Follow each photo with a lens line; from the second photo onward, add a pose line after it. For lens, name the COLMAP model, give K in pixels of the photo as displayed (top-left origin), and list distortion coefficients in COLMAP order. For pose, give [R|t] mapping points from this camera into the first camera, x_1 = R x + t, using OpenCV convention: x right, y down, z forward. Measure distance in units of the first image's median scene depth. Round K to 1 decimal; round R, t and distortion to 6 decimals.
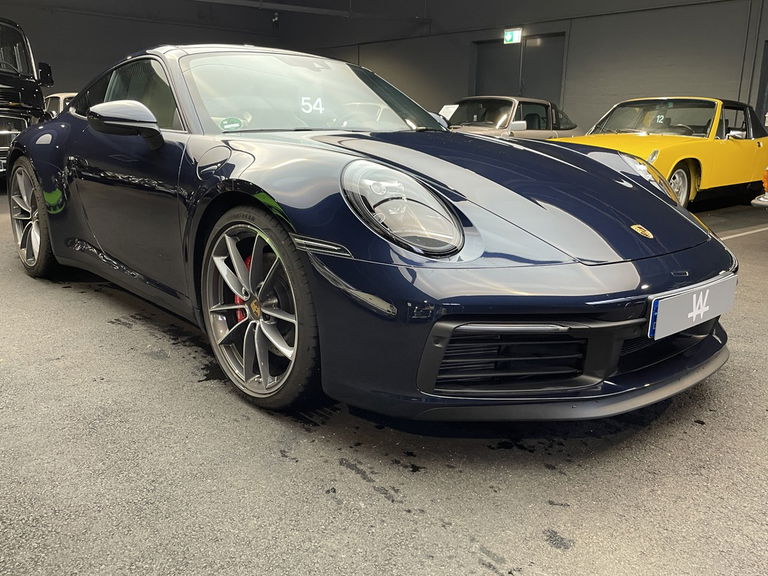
lens RADIAL K [[696.2, 0, 392.9], [0, 696.2, 286.8], [0, 0, 1]] dist [0.100865, -0.127686]
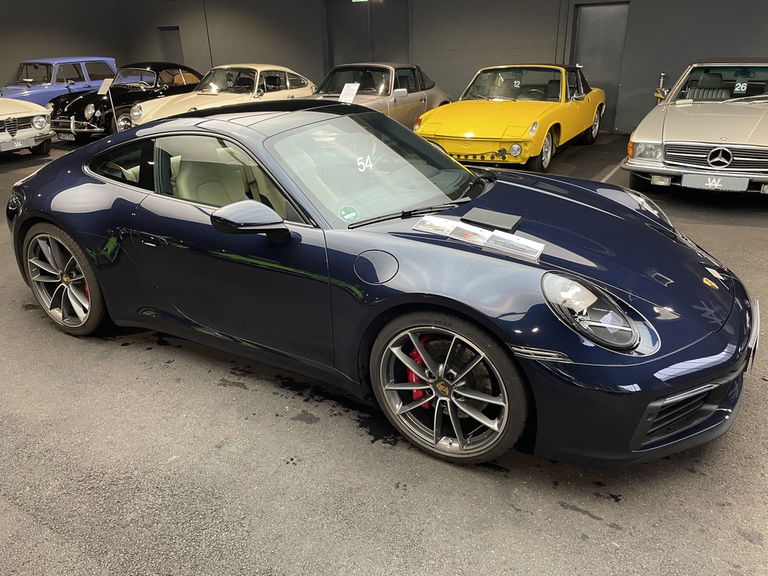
lens RADIAL K [[603.7, 0, 384.0], [0, 603.7, 288.0], [0, 0, 1]] dist [0.075993, 0.000789]
pose [[0.949219, -0.162229, 0.269565, -0.596338], [0.114548, 0.976203, 0.184135, -0.374714], [-0.293022, -0.143907, 0.945214, 0.064588]]
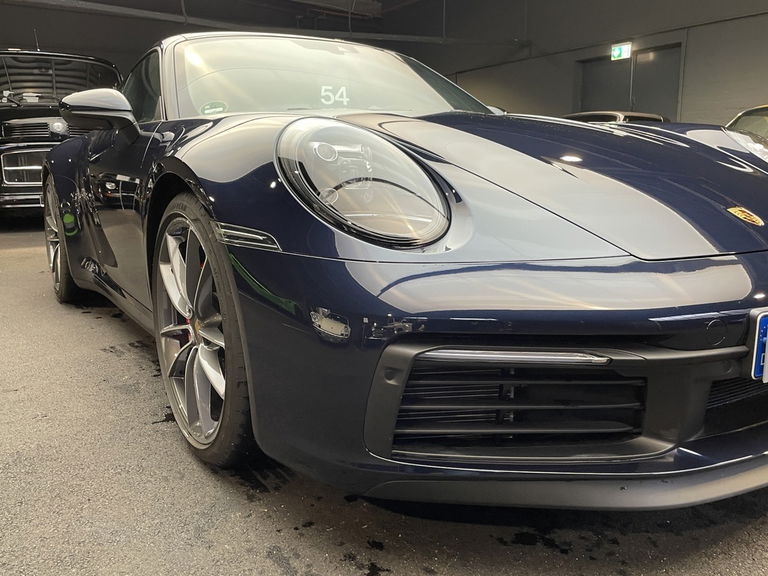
lens RADIAL K [[690.9, 0, 384.0], [0, 690.9, 288.0], [0, 0, 1]] dist [0.090462, -0.145333]
pose [[0.983368, -0.000310, -0.181626, 0.149189], [-0.010140, 0.998345, -0.056603, 0.029434], [0.181343, 0.057503, 0.981737, 0.319793]]
